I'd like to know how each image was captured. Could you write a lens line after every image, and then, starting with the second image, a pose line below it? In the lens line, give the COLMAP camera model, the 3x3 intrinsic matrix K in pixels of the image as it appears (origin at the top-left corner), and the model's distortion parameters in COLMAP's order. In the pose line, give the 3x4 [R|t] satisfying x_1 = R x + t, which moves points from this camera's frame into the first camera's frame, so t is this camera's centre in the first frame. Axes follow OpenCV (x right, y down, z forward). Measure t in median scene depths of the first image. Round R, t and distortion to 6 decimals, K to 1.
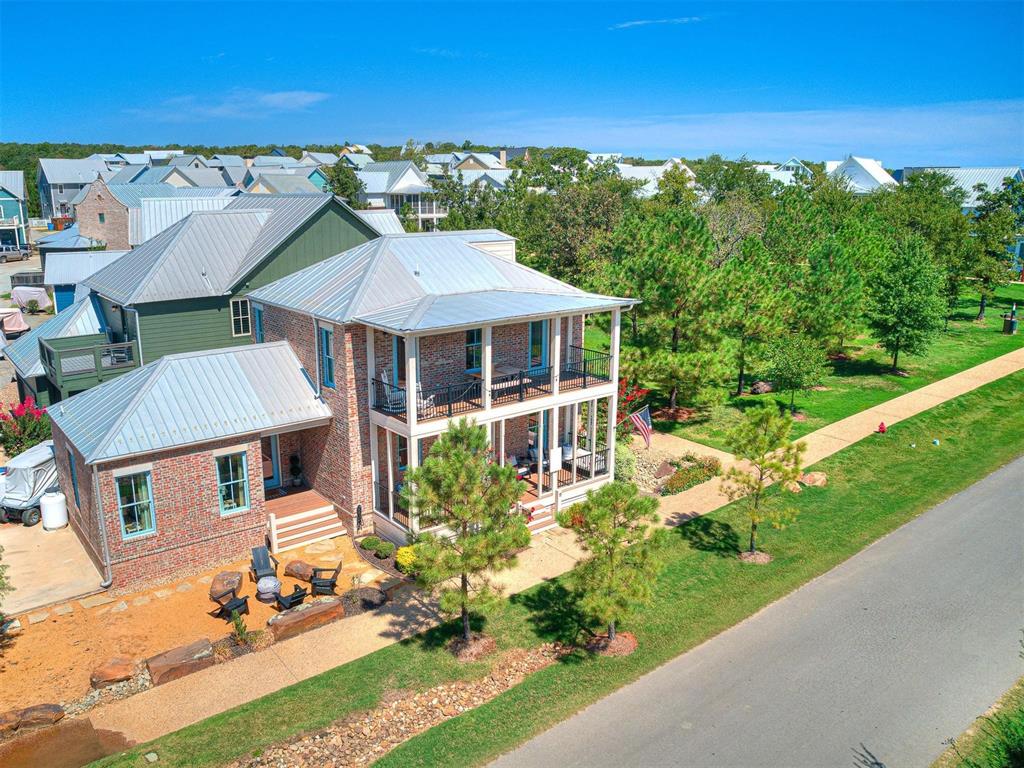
lens RADIAL K [[798.7, 0, 472.6], [0, 798.7, 387.1], [0, 0, 1]] dist [-0.050676, 0.005769]
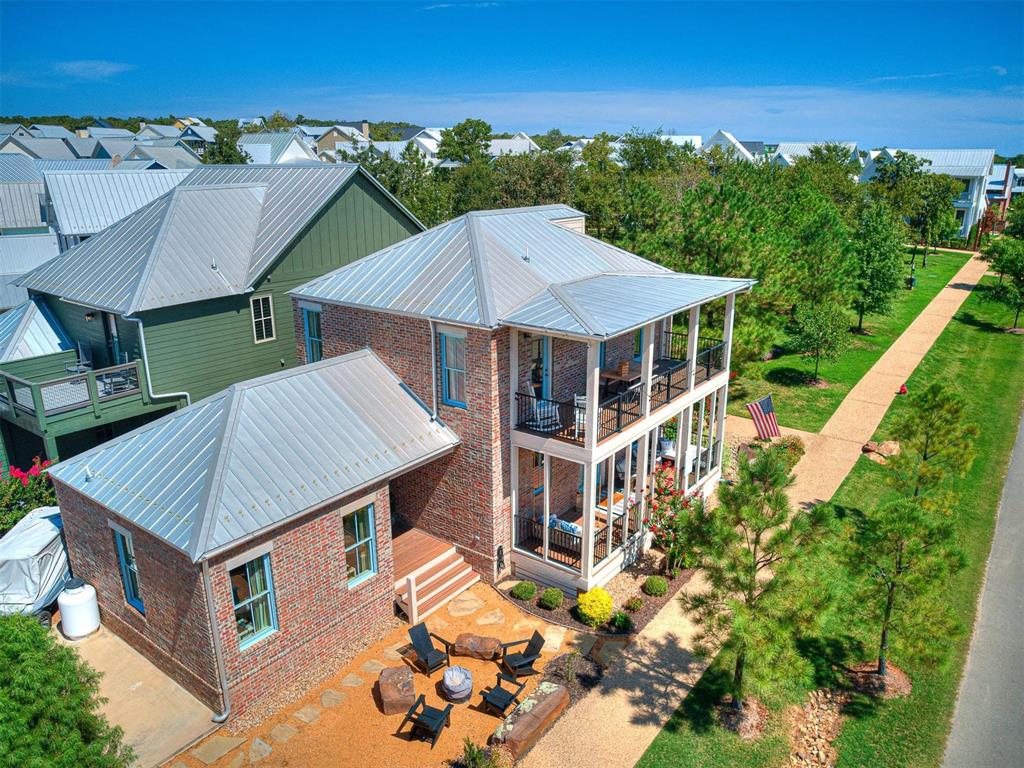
lens RADIAL K [[737.3, 0, 516.1], [0, 737.3, 383.3], [0, 0, 1]] dist [-0.077547, 0.071491]
pose [[0.959741, -0.079212, 0.269486, -0.313278], [0.065800, 0.996119, 0.058461, -0.061552], [-0.273071, -0.038375, 0.961228, 0.269257]]
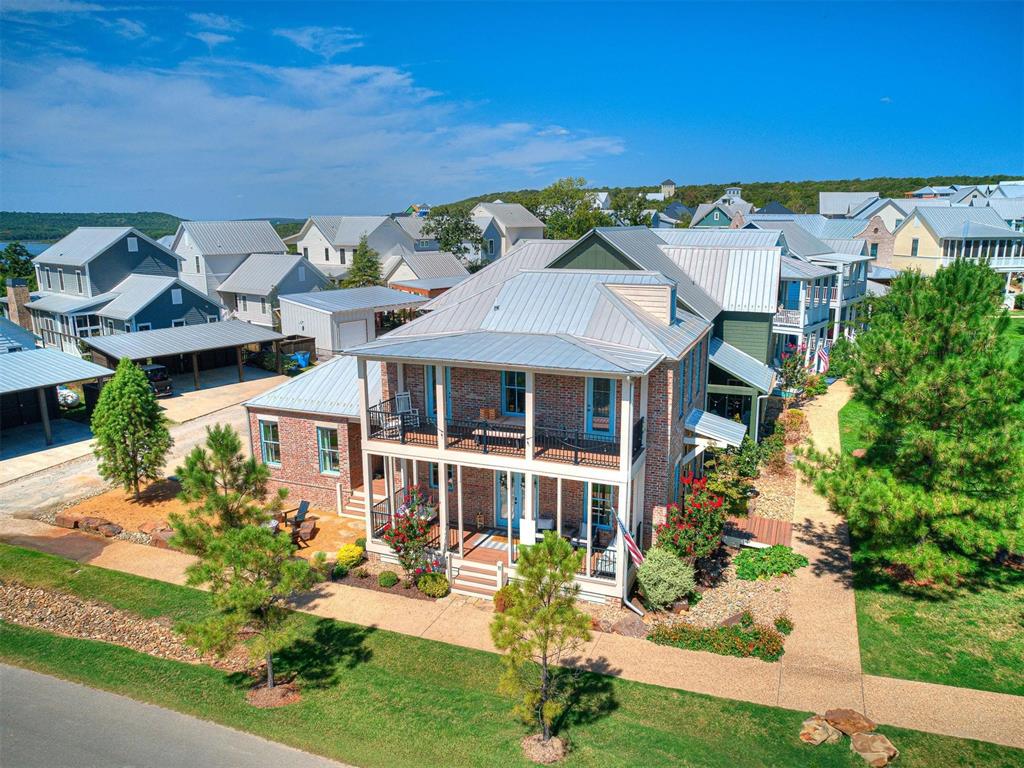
lens RADIAL K [[737.3, 0, 516.1], [0, 737.3, 383.3], [0, 0, 1]] dist [-0.077547, 0.071491]
pose [[0.519945, 0.186324, -0.833631, 0.771820], [-0.206387, 0.974409, 0.089063, -0.143935], [0.828892, 0.125743, 0.545094, 0.552721]]
